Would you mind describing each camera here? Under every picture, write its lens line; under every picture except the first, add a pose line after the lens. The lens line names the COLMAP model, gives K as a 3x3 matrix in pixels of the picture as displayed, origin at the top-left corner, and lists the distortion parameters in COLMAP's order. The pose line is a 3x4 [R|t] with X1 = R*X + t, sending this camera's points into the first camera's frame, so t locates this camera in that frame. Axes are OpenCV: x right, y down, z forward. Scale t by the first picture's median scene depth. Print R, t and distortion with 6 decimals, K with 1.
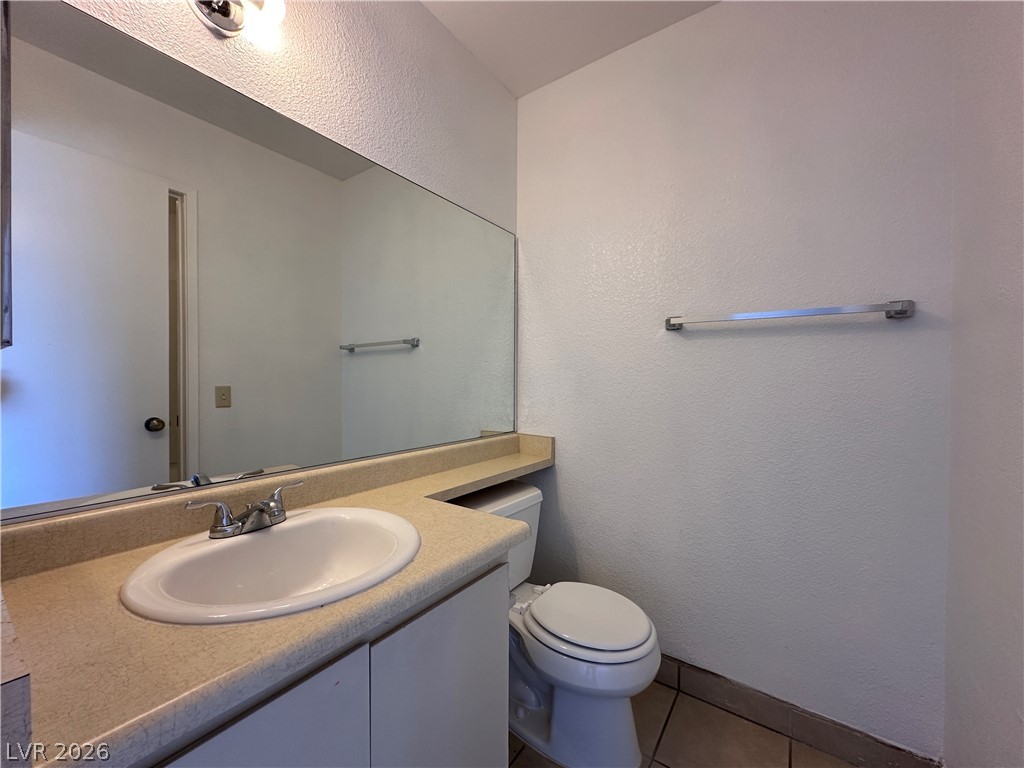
lens RADIAL K [[409.9, 0, 510.2], [0, 409.9, 387.3], [0, 0, 1]] dist [-0.002925, 0.000406]
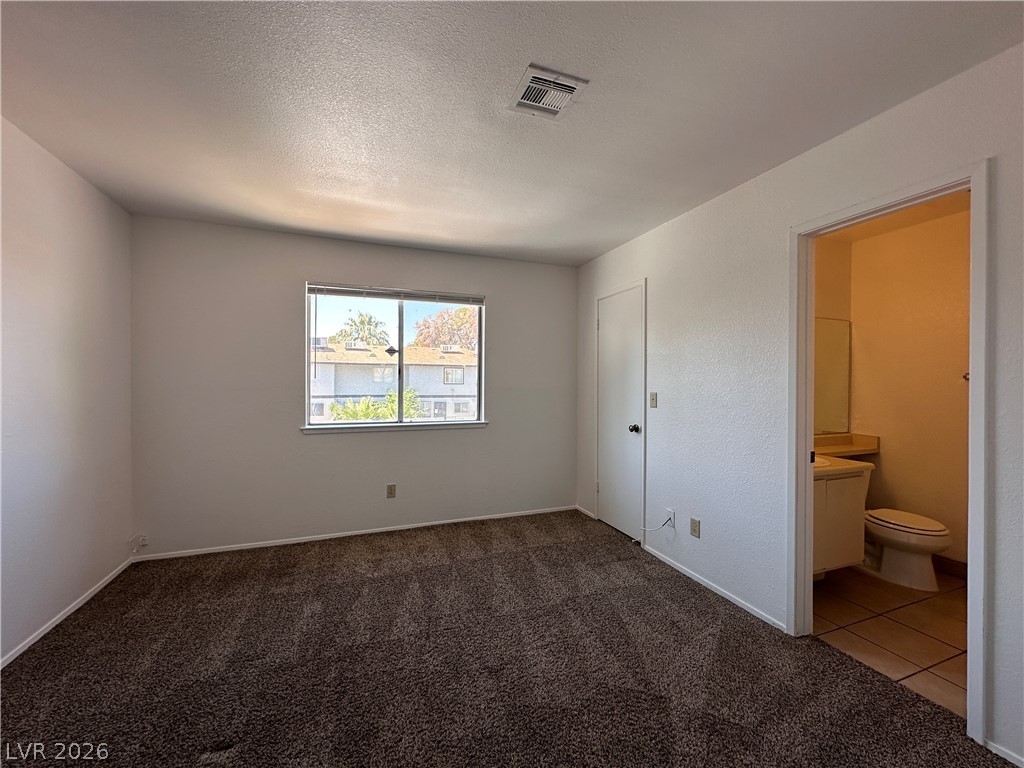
lens RADIAL K [[409.9, 0, 509.8], [0, 409.9, 383.6], [0, 0, 1]] dist [-0.002925, 0.000406]
pose [[0.829575, 0.005034, -0.558373, -0.217808], [-0.006620, 0.999978, -0.000821, -0.090745], [0.558356, 0.004378, 0.829590, -1.277967]]
